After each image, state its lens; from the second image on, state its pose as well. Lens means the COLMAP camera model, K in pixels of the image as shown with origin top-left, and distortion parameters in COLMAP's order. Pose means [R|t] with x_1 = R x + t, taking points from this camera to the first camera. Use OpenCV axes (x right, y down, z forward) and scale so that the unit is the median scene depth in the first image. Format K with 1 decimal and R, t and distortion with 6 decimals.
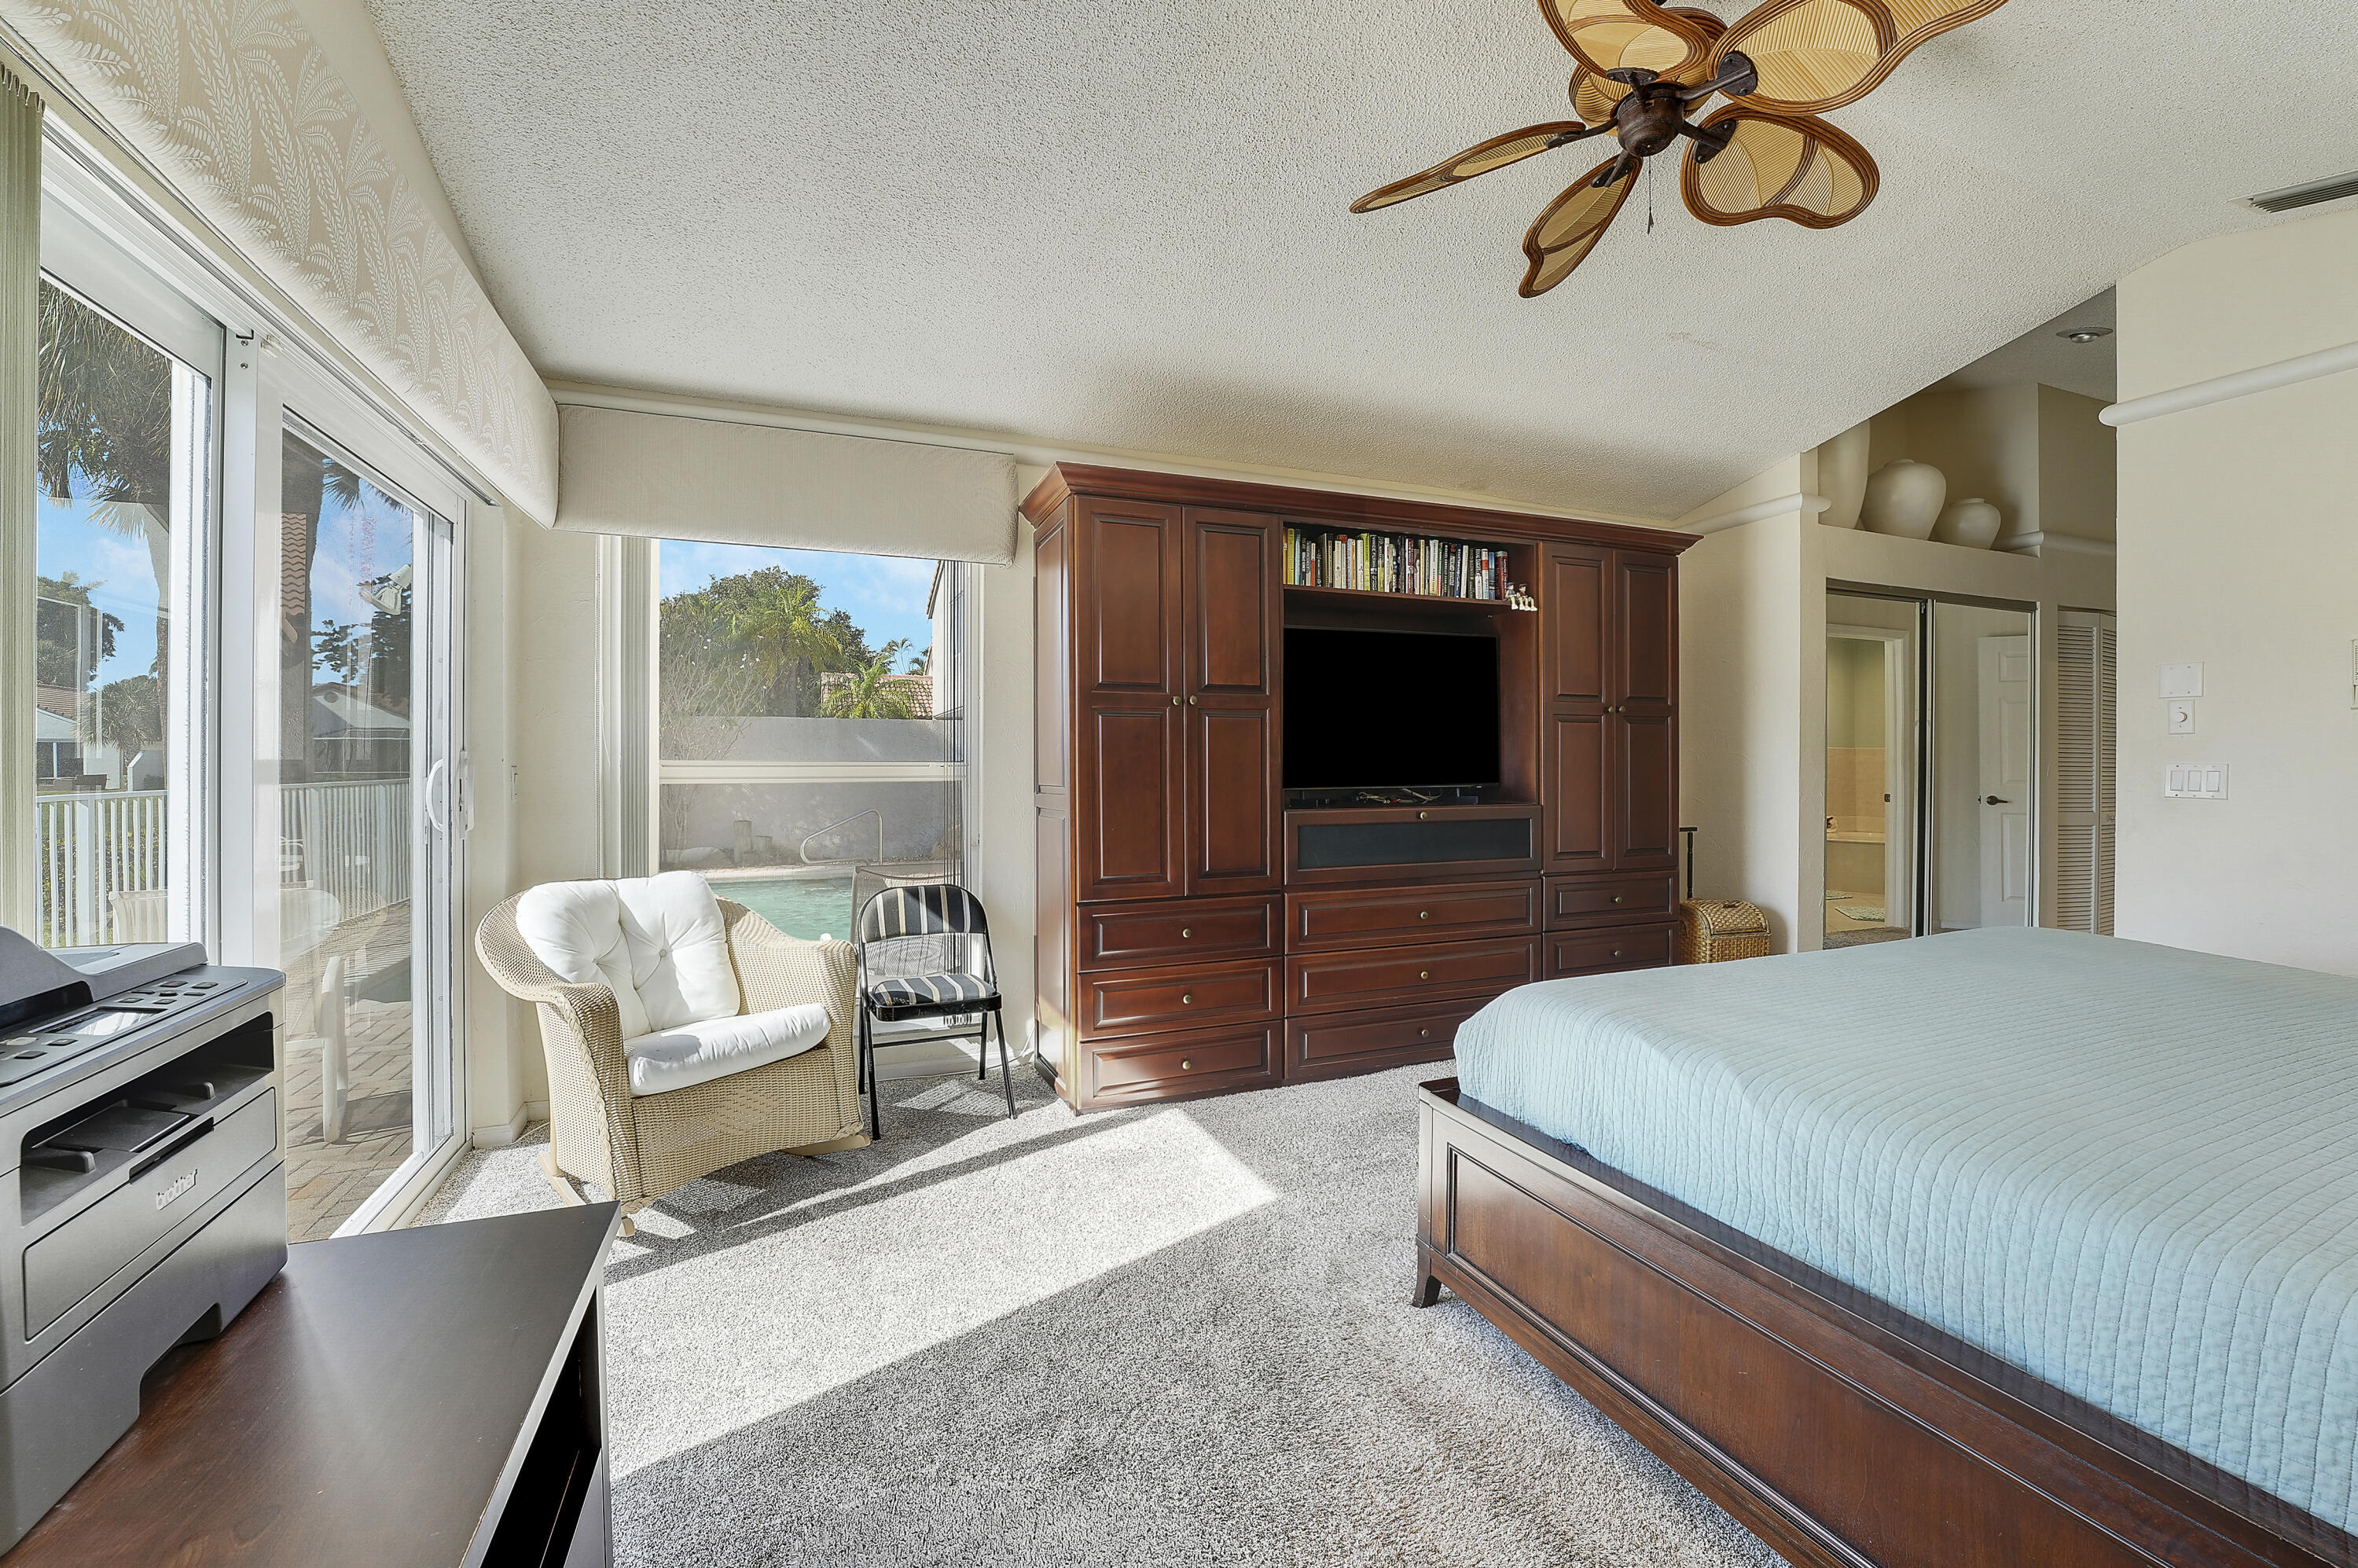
lens RADIAL K [[1006.6, 0, 1179.6], [0, 1006.6, 767.6], [0, 0, 1]] dist [-0.016087, 0.001446]
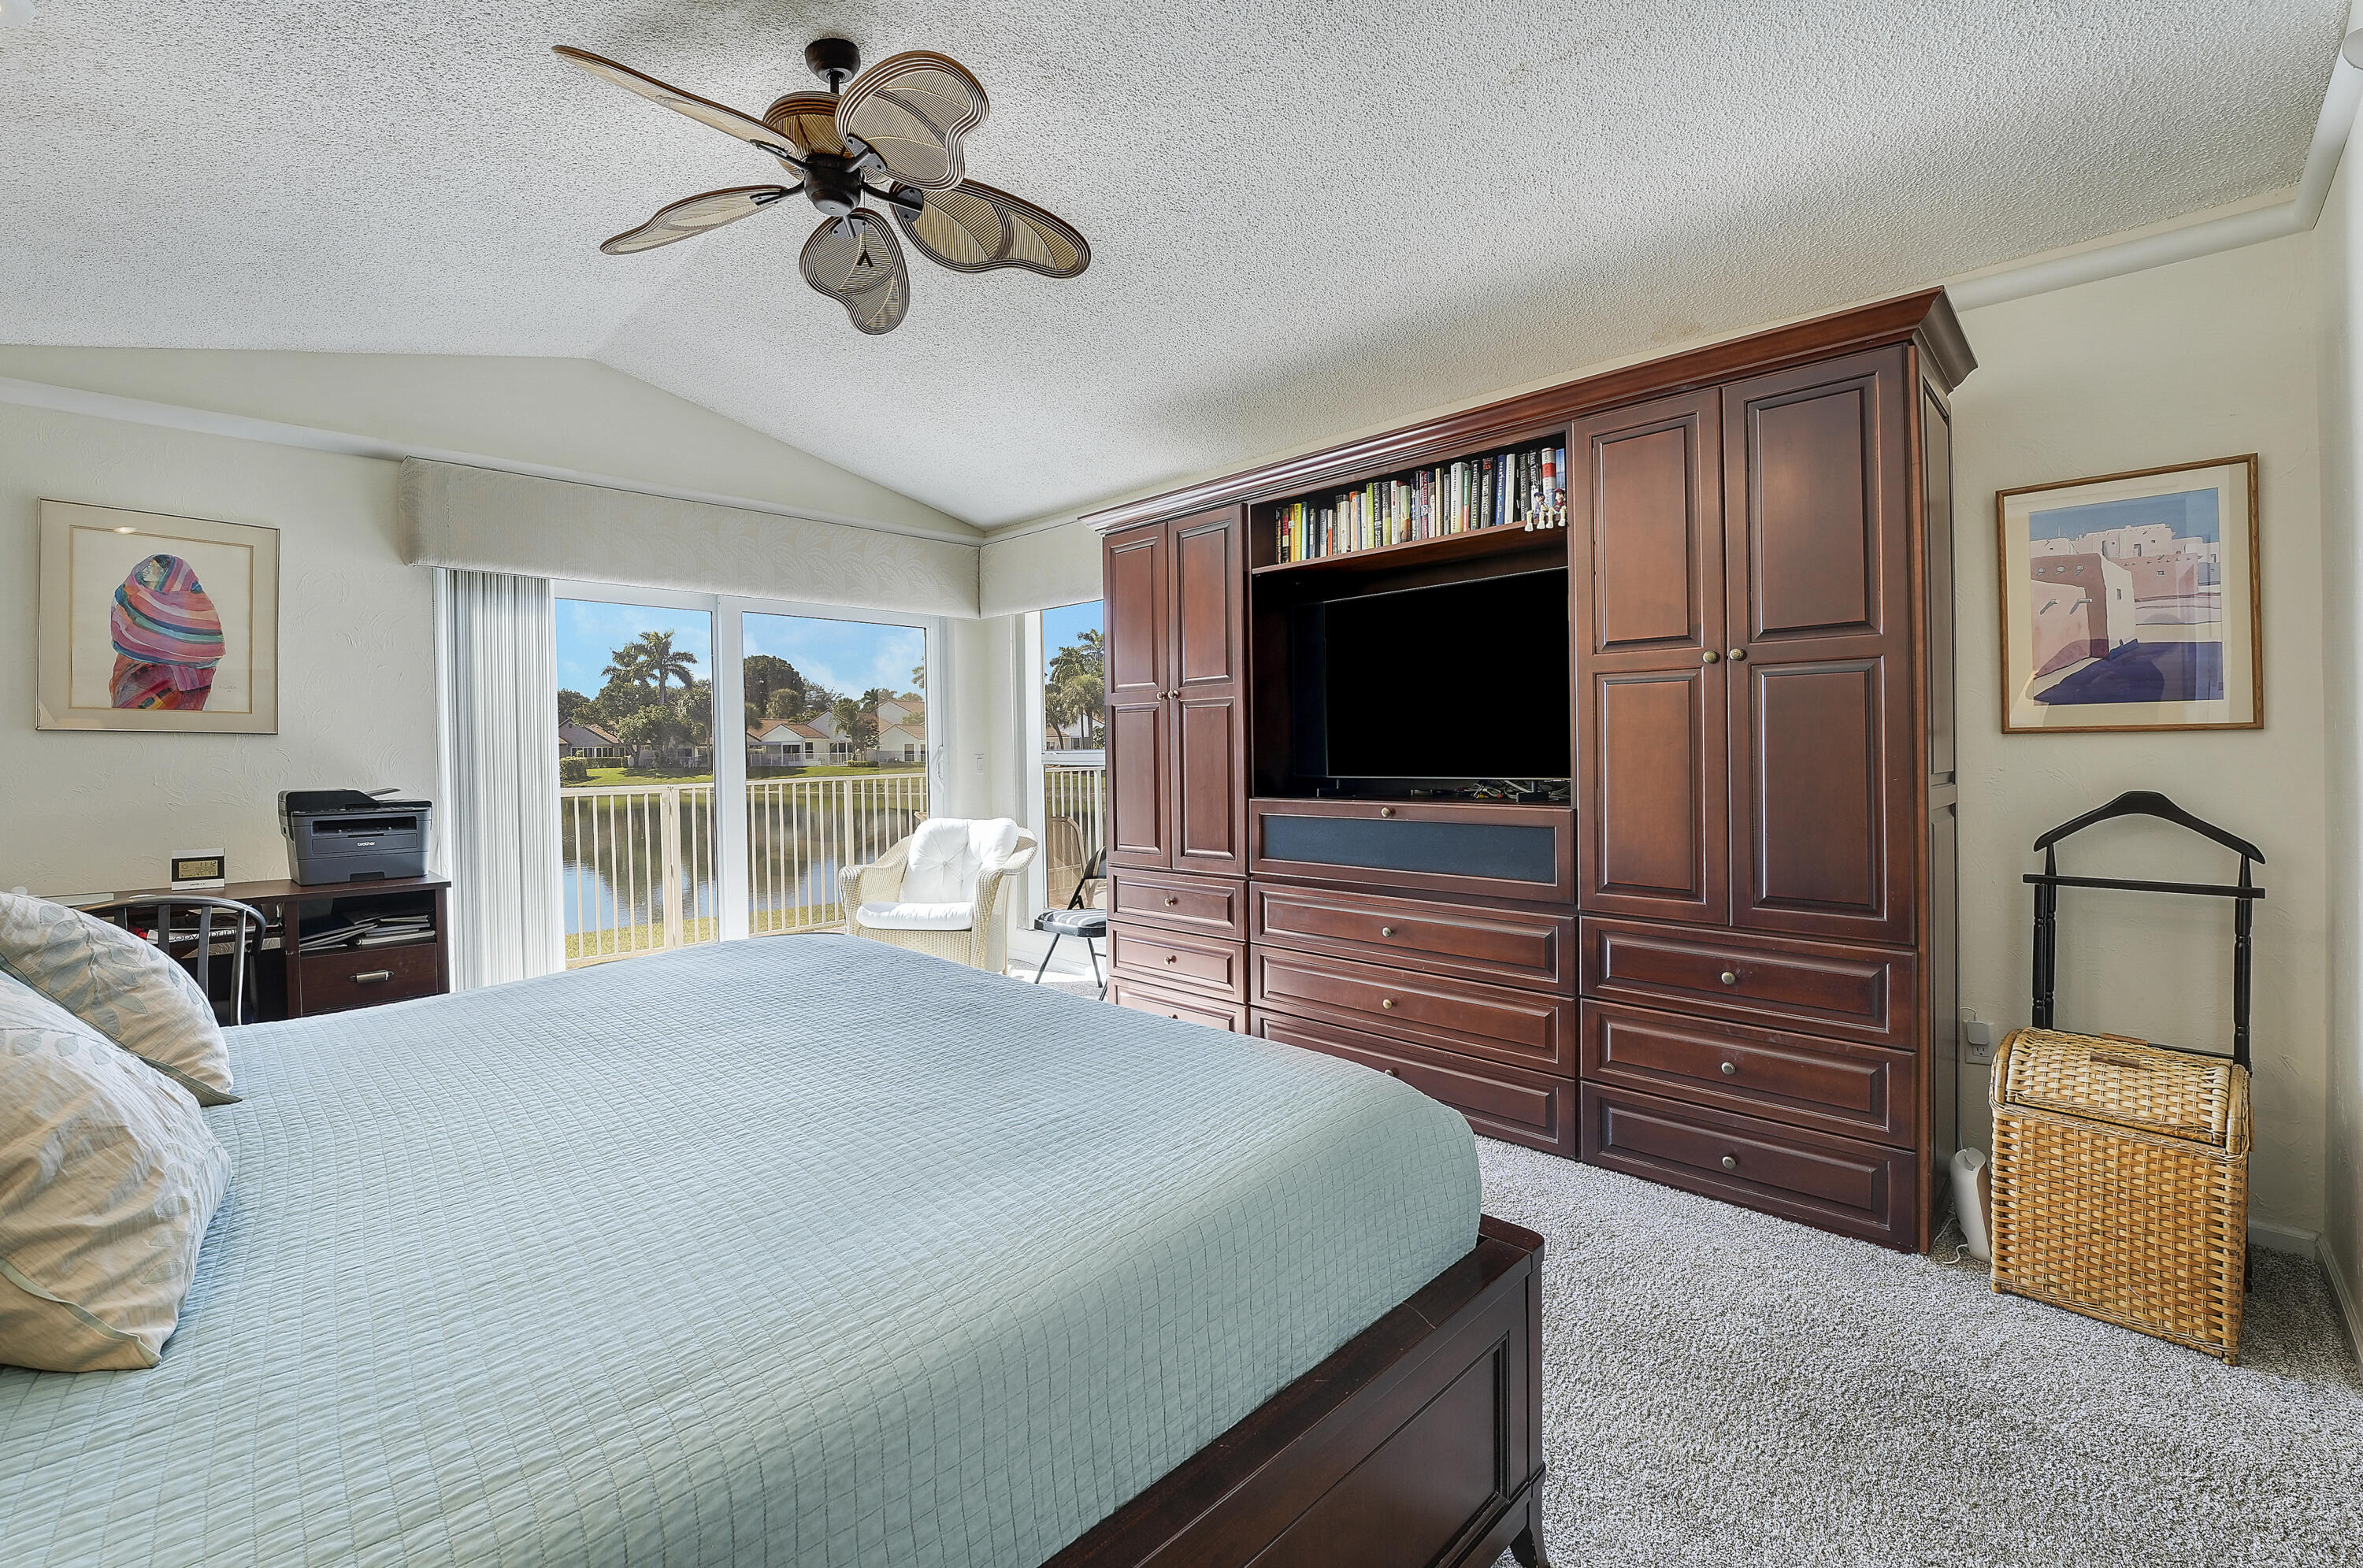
lens RADIAL K [[1008.7, 0, 1182.3], [0, 1008.7, 750.2], [0, 0, 1]] dist [-0.016087, 0.001446]
pose [[0.379723, -0.003894, -0.925092, 0.922414], [0.005218, 0.999984, -0.002067, -0.002807], [0.925085, -0.004042, 0.379738, 0.518107]]
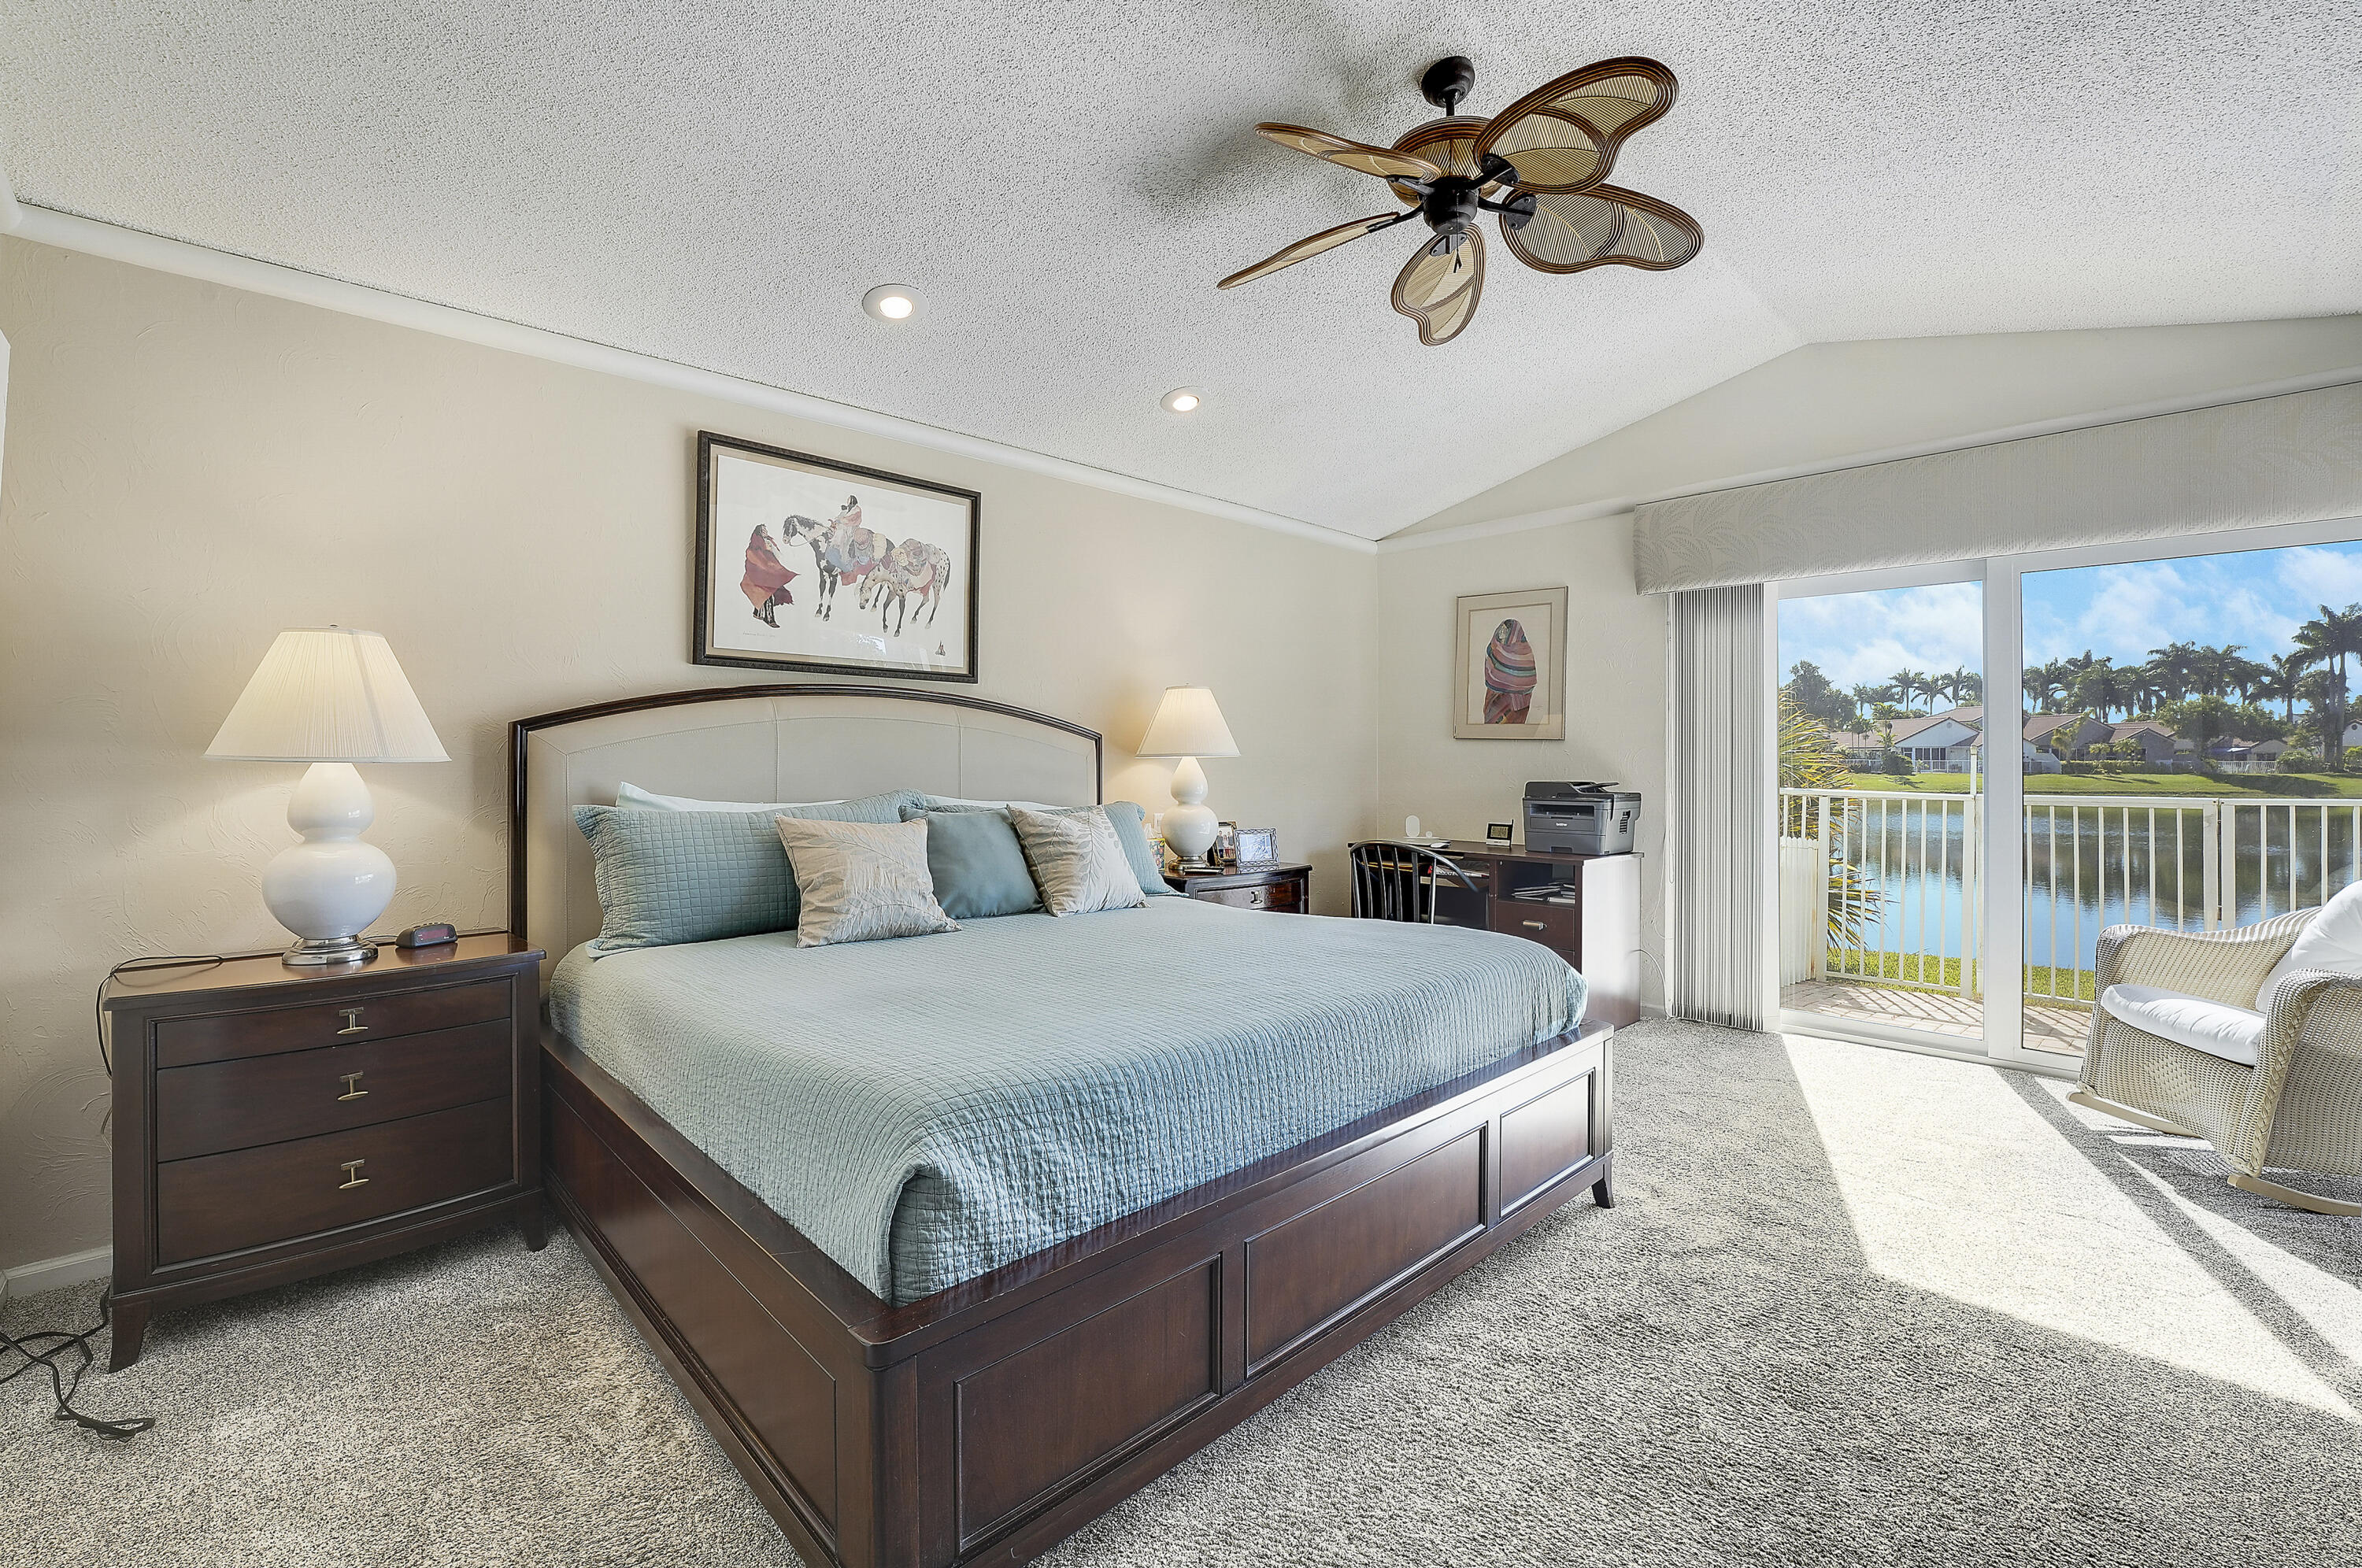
lens RADIAL K [[1008.3, 0, 1167.9], [0, 1008.3, 760.8], [0, 0, 1]] dist [-0.016087, 0.001446]
pose [[-0.932672, 0.000696, -0.360725, 0.665304], [-0.003088, 0.999946, 0.009913, -0.008294], [0.360712, 0.010359, -0.932620, 1.089296]]
